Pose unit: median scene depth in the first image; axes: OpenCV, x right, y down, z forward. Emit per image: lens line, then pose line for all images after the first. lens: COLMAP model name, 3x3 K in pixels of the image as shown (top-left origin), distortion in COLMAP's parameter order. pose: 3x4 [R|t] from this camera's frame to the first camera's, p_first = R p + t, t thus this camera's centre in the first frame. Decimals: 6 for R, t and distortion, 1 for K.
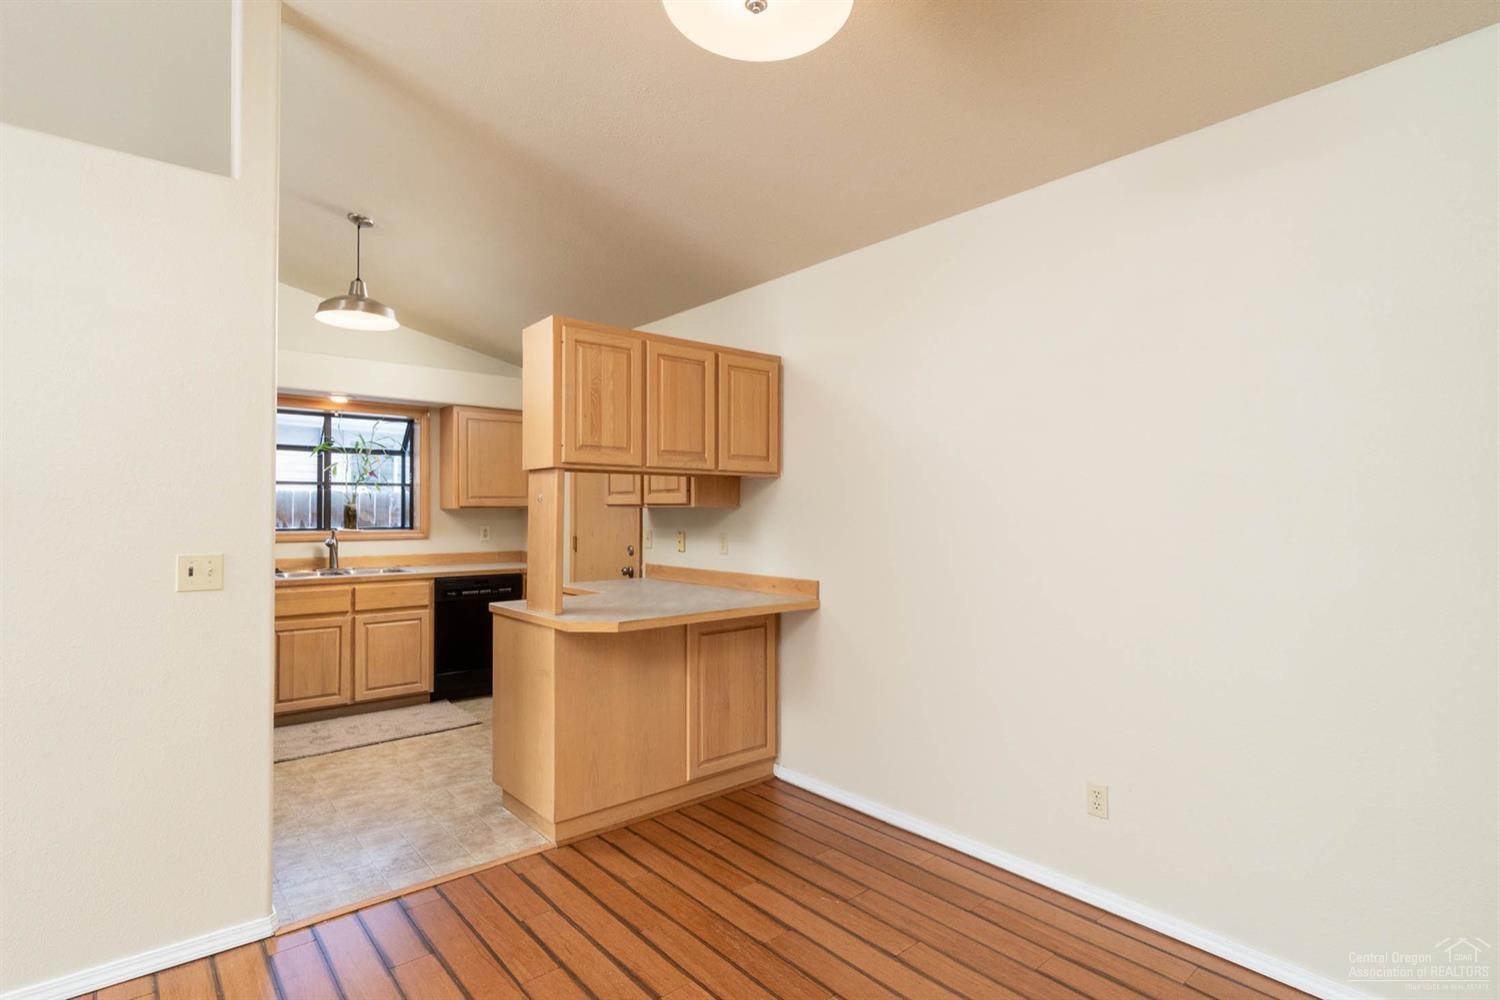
lens RADIAL K [[680.4, 0, 693.1], [0, 680.4, 499.5], [0, 0, 1]] dist [-0.001127, -0.000248]
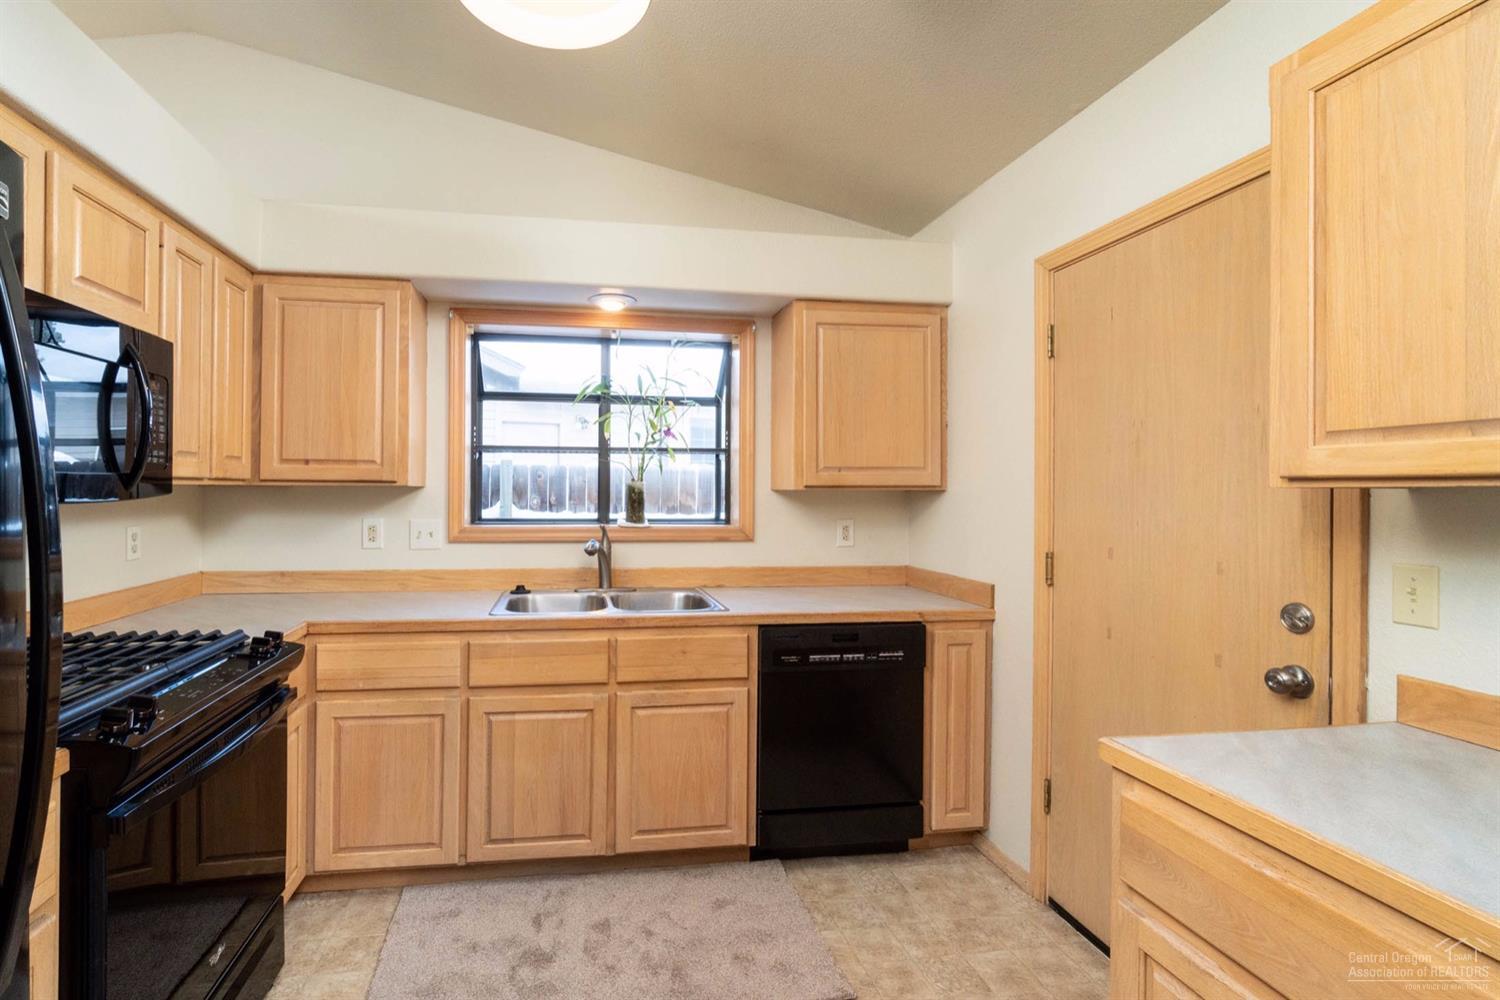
lens RADIAL K [[734.5, 0, 750.0], [0, 734.5, 500.0], [0, 0, 1]] dist [-0.000039, 0.000024]
pose [[0.921269, 0.009430, -0.388813, -0.181677], [0.000569, 0.999672, 0.025593, 0.007610], [0.388926, -0.023800, 0.920961, 0.520739]]
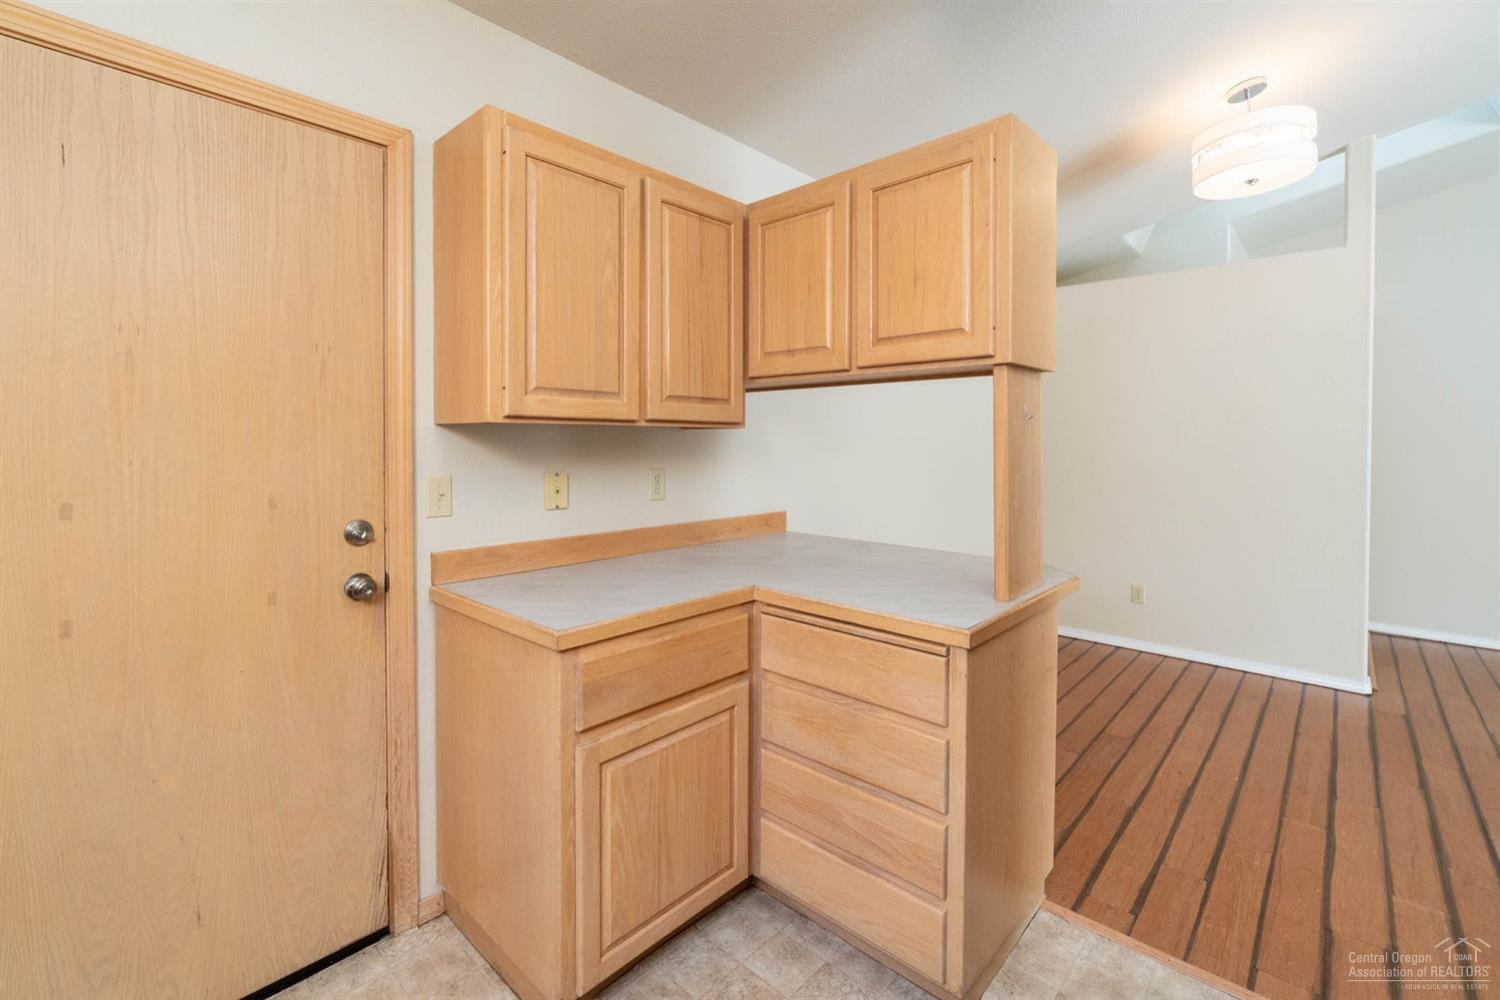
lens RADIAL K [[682.2, 0, 743.4], [0, 682.2, 443.3], [0, 0, 1]] dist [0.001811, 0.000568]
pose [[-0.152562, -0.015583, 0.988171, -0.463811], [-0.023375, 0.999653, 0.012155, 0.013152], [-0.988017, -0.021244, -0.152873, 0.773651]]
